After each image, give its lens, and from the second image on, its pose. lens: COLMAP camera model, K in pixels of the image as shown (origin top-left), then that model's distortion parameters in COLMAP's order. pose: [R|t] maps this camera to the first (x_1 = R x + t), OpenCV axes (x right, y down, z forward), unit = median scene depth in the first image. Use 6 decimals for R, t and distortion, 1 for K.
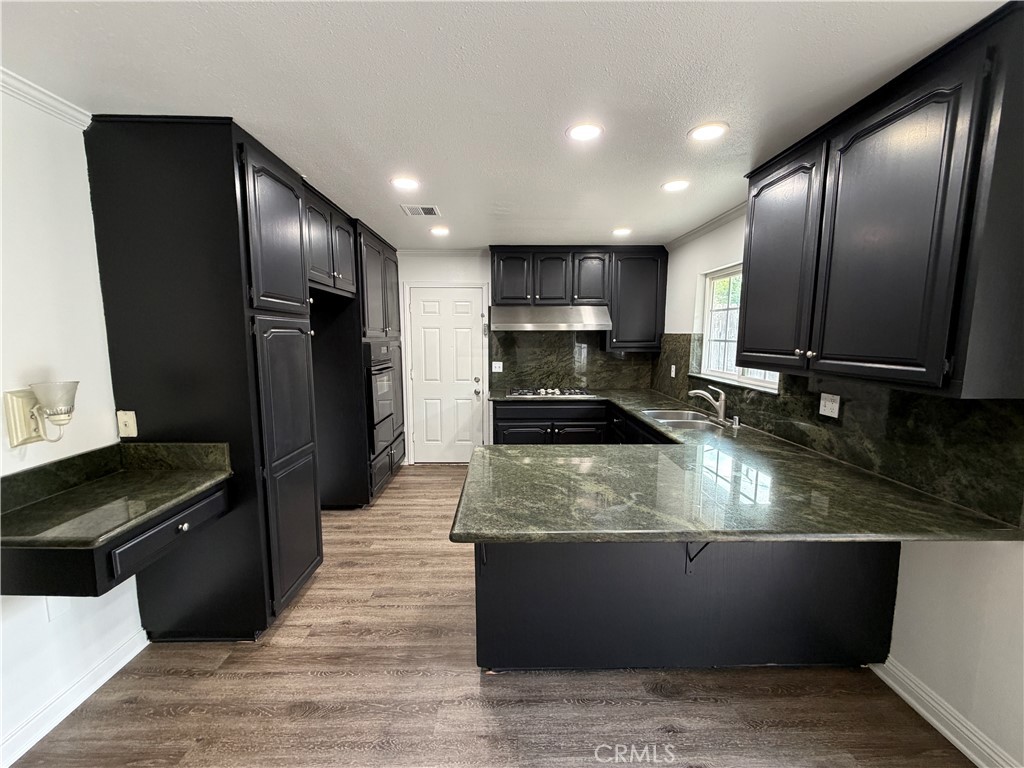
lens RADIAL K [[407.4, 0, 509.5], [0, 407.4, 384.4], [0, 0, 1]] dist [0.001653, 0.000246]
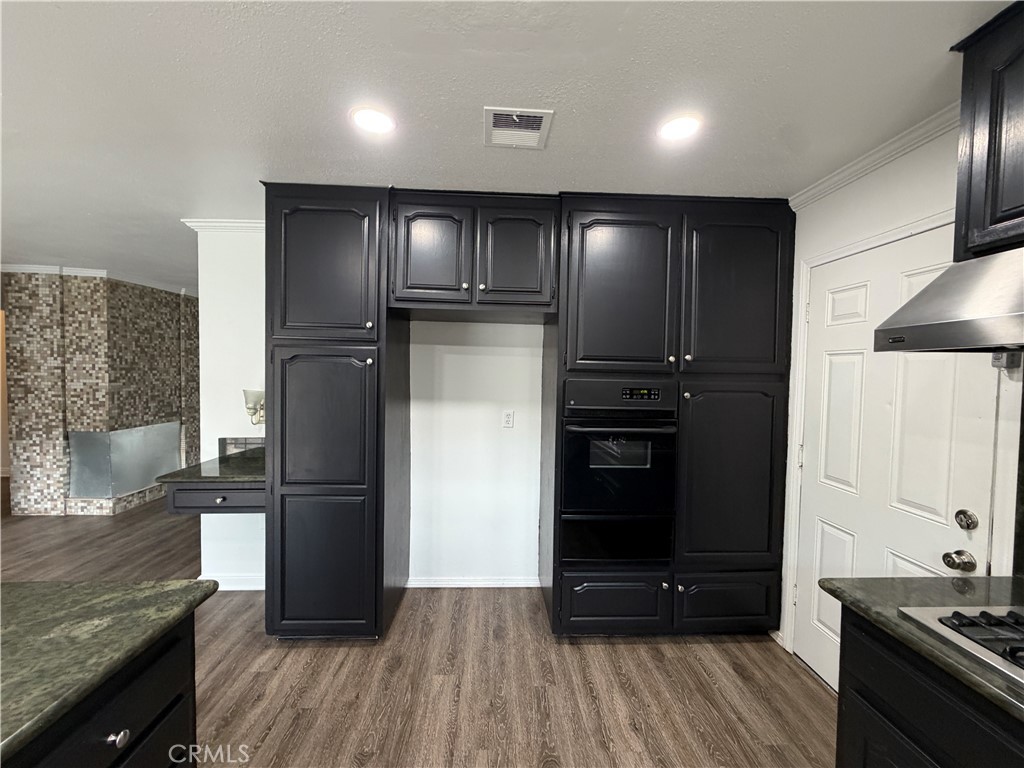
lens RADIAL K [[407.4, 0, 509.5], [0, 407.4, 384.4], [0, 0, 1]] dist [0.001653, 0.000246]
pose [[0.024935, 0.032512, -0.999160, 0.279914], [-0.132962, 0.990699, 0.028918, -0.100743], [0.990807, 0.132129, 0.029026, 0.887285]]
